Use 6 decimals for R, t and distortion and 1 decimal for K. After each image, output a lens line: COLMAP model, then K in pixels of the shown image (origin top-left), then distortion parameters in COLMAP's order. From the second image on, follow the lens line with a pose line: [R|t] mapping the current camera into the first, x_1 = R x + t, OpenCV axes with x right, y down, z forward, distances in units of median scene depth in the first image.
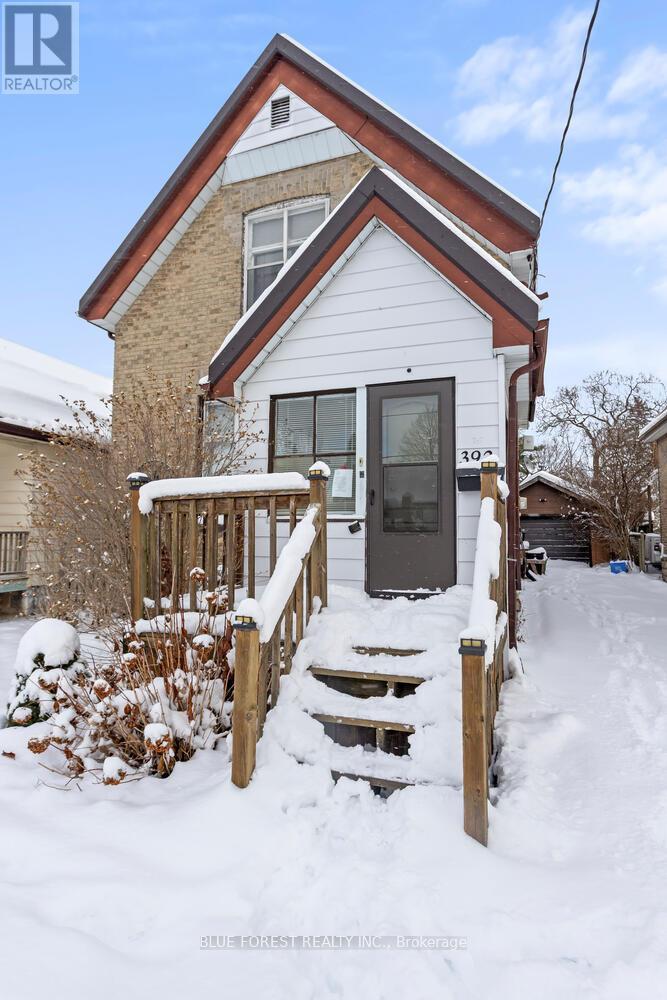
lens RADIAL K [[478.8, 0, 333.5], [0, 478.8, 500.0], [0, 0, 1]] dist [0.000013, 0.000632]
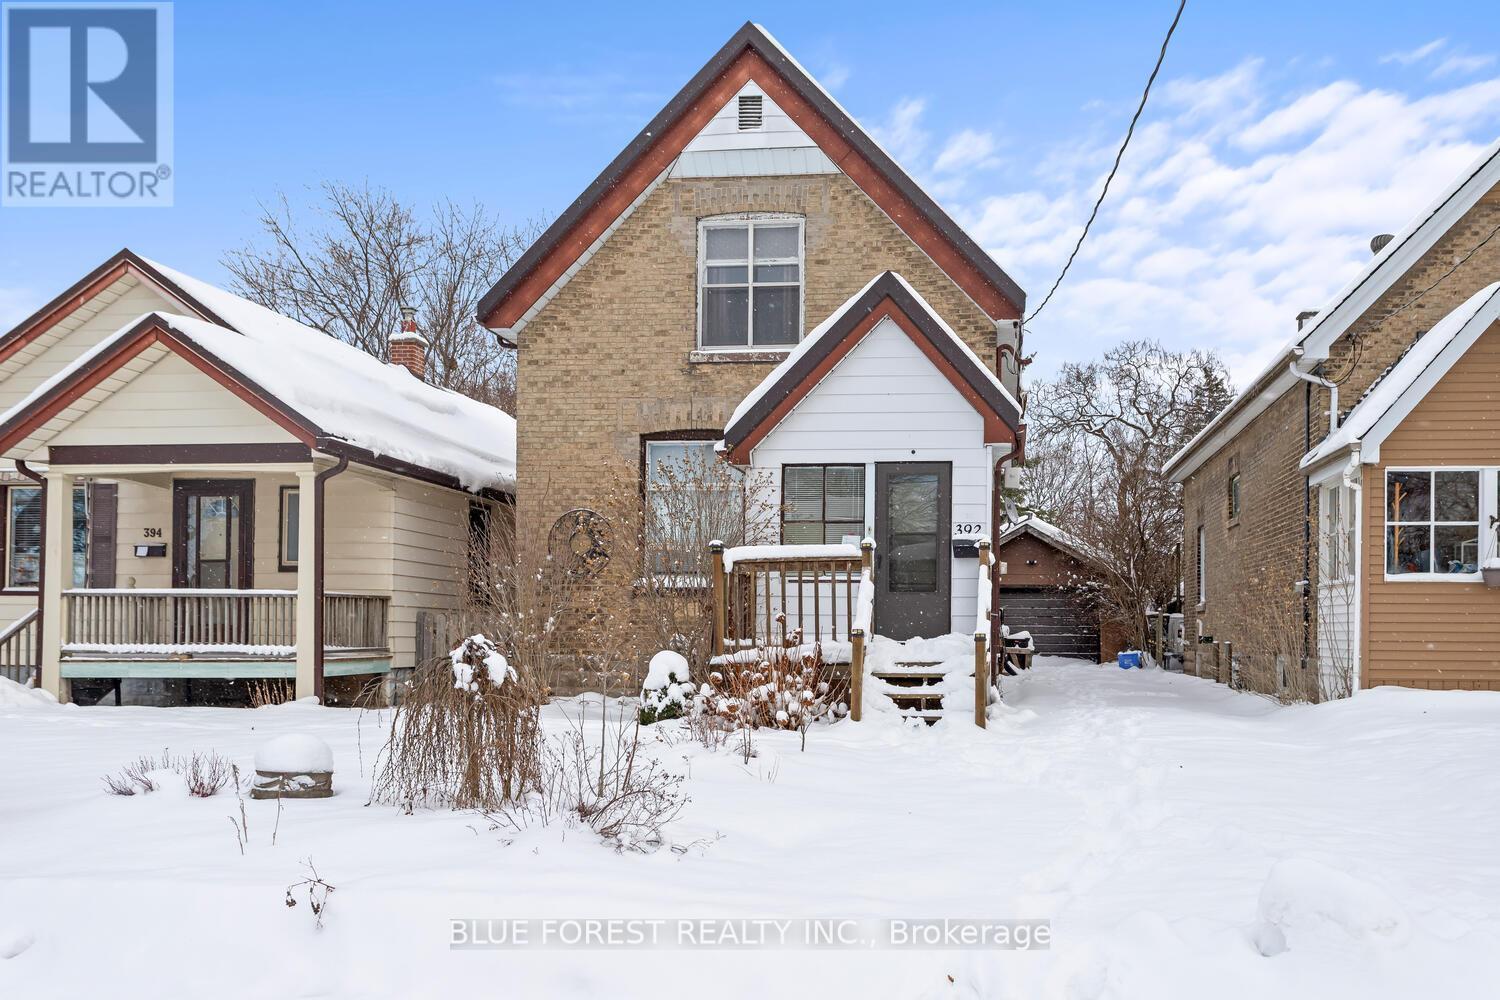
lens RADIAL K [[1003.1, 0, 827.6], [0, 1003.1, 594.5], [0, 0, 1]] dist [0.016271, -0.001930]
pose [[0.978846, 0.008669, 0.204417, -0.319120], [-0.016600, 0.999173, 0.037115, -0.008445], [-0.203926, -0.039723, 0.978180, -0.796369]]
